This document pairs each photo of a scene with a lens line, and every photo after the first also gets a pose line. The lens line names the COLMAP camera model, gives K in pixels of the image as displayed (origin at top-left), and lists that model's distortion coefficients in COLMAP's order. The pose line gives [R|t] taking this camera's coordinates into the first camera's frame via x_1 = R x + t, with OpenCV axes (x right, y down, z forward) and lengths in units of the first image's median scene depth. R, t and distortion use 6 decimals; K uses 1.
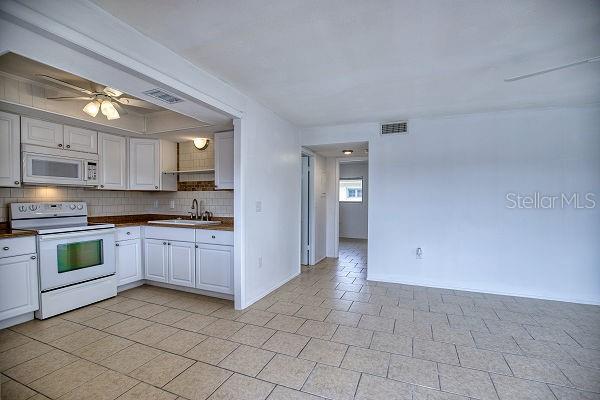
lens RADIAL K [[274.9, 0, 302.4], [0, 274.9, 205.1], [0, 0, 1]] dist [-0.037531, 0.009354]
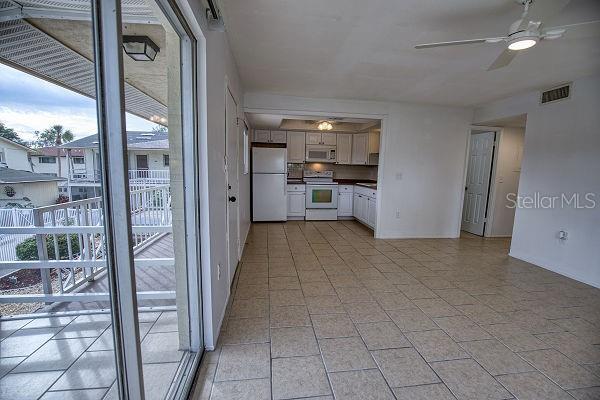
lens RADIAL K [[274.9, 0, 302.4], [0, 274.9, 205.1], [0, 0, 1]] dist [-0.037531, 0.009354]
pose [[0.494124, 0.123943, -0.860511, 0.831492], [-0.043410, 0.992068, 0.117965, 0.009022], [0.868307, -0.020935, 0.495585, -0.170360]]
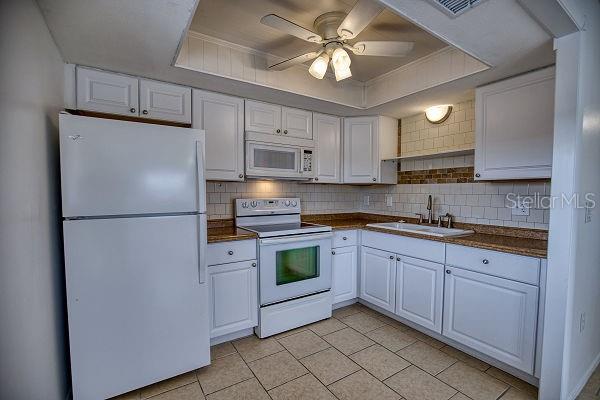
lens RADIAL K [[274.9, 0, 302.4], [0, 274.9, 205.1], [0, 0, 1]] dist [-0.037531, 0.009354]
pose [[0.823421, 0.028774, -0.566700, -0.305681], [-0.016367, 0.999502, 0.026968, -0.012226], [0.567194, -0.012931, 0.823483, 0.289568]]
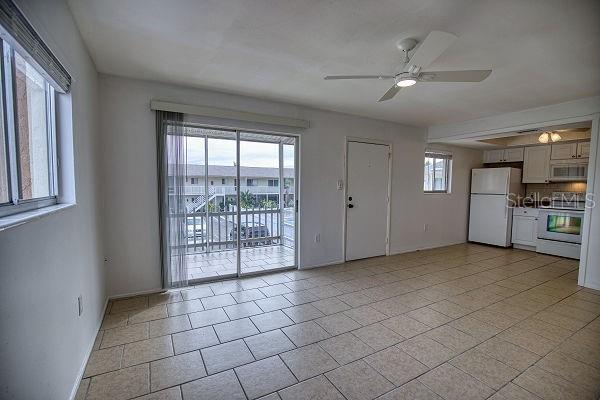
lens RADIAL K [[274.9, 0, 302.4], [0, 274.9, 205.1], [0, 0, 1]] dist [-0.037531, 0.009354]
pose [[-0.626084, 0.046482, -0.778369, 1.219322], [-0.033088, 0.995739, 0.086078, -0.015480], [0.779053, 0.079647, -0.621878, 0.667681]]
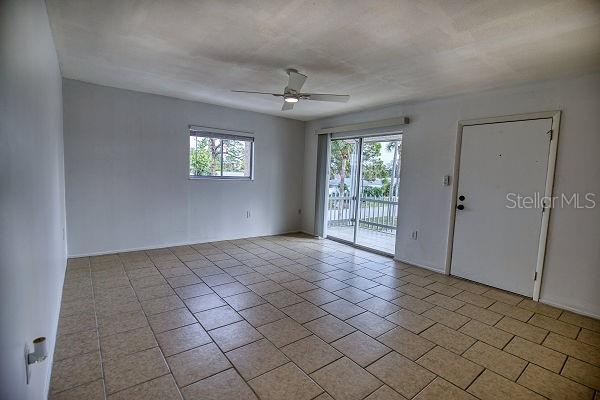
lens RADIAL K [[284.6, 0, 305.7], [0, 284.6, 198.6], [0, 0, 1]] dist [-0.016939, -0.000206]
pose [[-0.874033, -0.082570, 0.478799, 0.096091], [-0.034274, 0.993477, 0.108763, -0.034912], [-0.484656, 0.078652, -0.871161, 1.225252]]
